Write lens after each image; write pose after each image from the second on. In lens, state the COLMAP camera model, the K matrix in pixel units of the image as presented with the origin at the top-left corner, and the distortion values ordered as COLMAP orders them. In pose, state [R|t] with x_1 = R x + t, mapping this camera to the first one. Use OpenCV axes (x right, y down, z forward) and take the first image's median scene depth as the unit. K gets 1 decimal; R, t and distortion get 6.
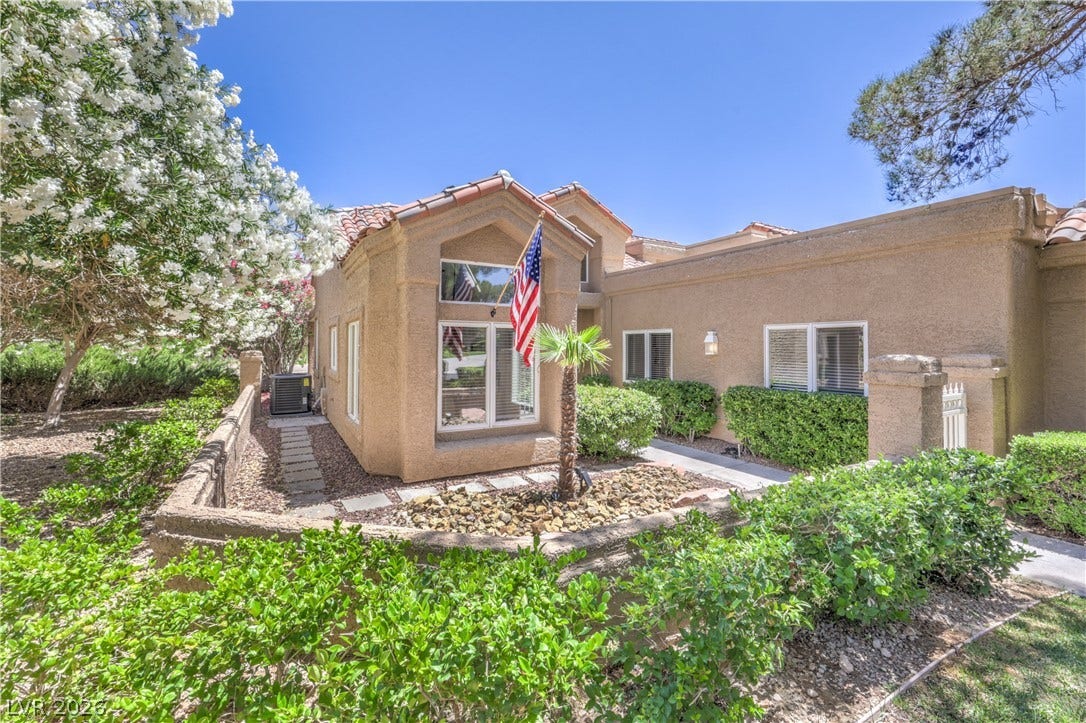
lens RADIAL K [[458.7, 0, 542.6], [0, 458.7, 330.6], [0, 0, 1]] dist [0.000983, 0.000016]
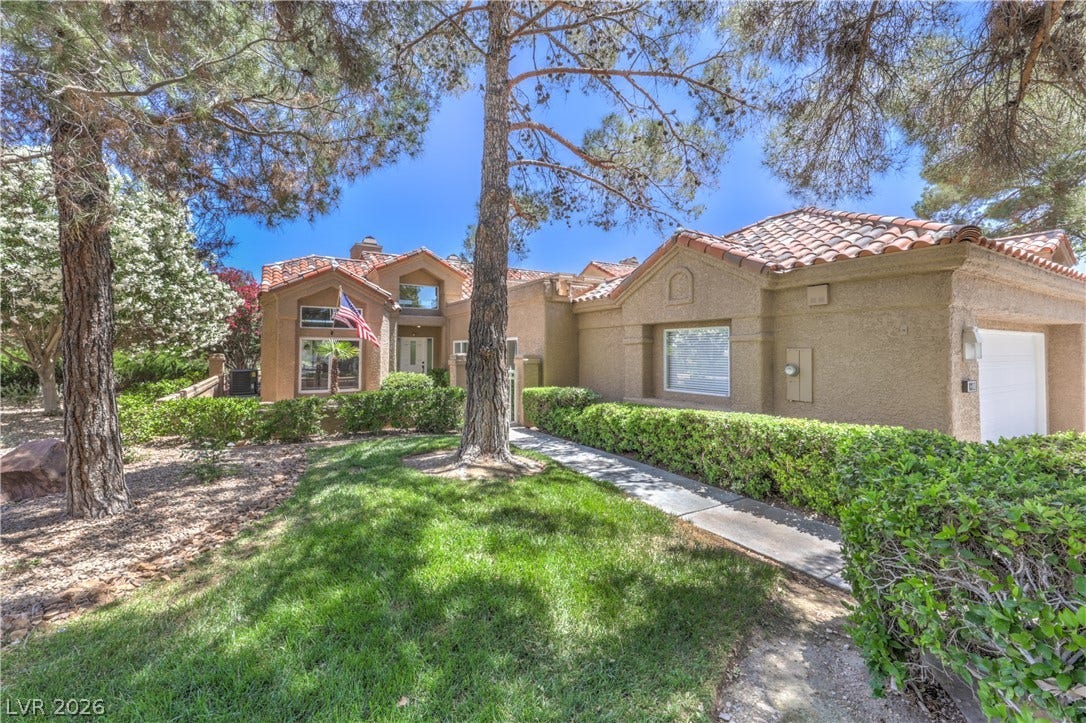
lens RADIAL K [[464.8, 0, 539.3], [0, 464.8, 347.1], [0, 0, 1]] dist [-0.000586, -0.000055]
pose [[0.999997, 0.001303, -0.002048, 0.667150], [-0.001268, 0.999854, 0.017063, -0.008983], [0.002070, -0.017060, 0.999852, -0.828858]]
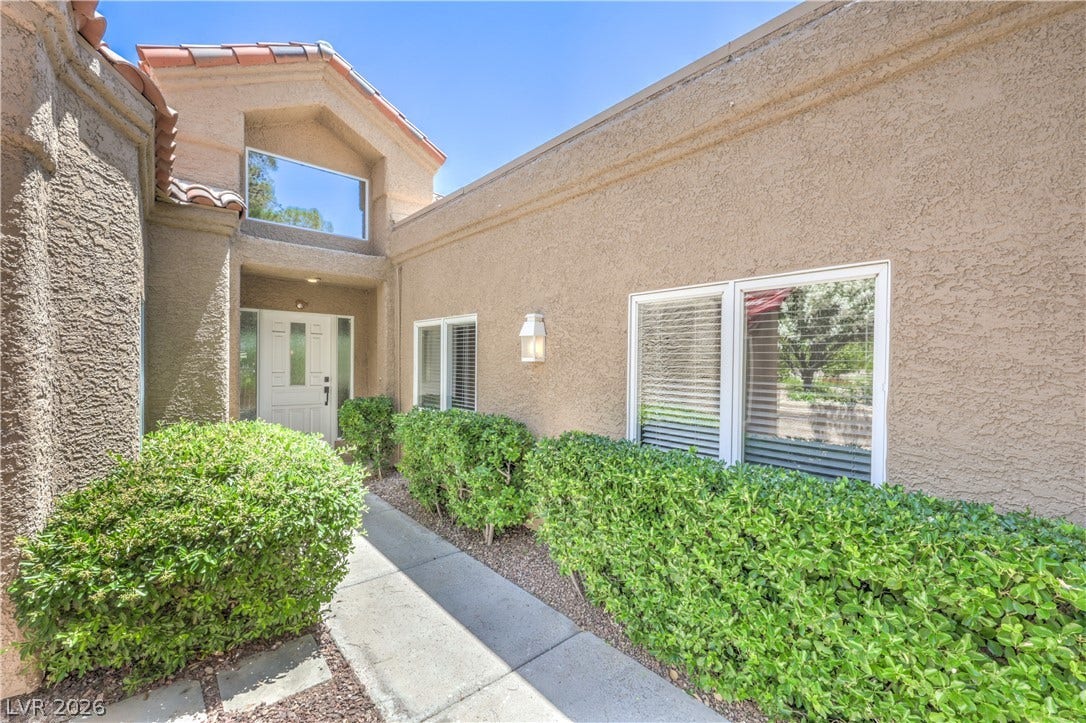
lens RADIAL K [[446.5, 0, 547.0], [0, 446.5, 362.6], [0, 0, 1]] dist [0.000449, 0.000020]
pose [[0.980241, 0.006308, 0.197704, 0.322316], [-0.014273, 0.999142, 0.038891, 0.038788], [-0.197289, -0.040944, 0.979490, 0.595065]]
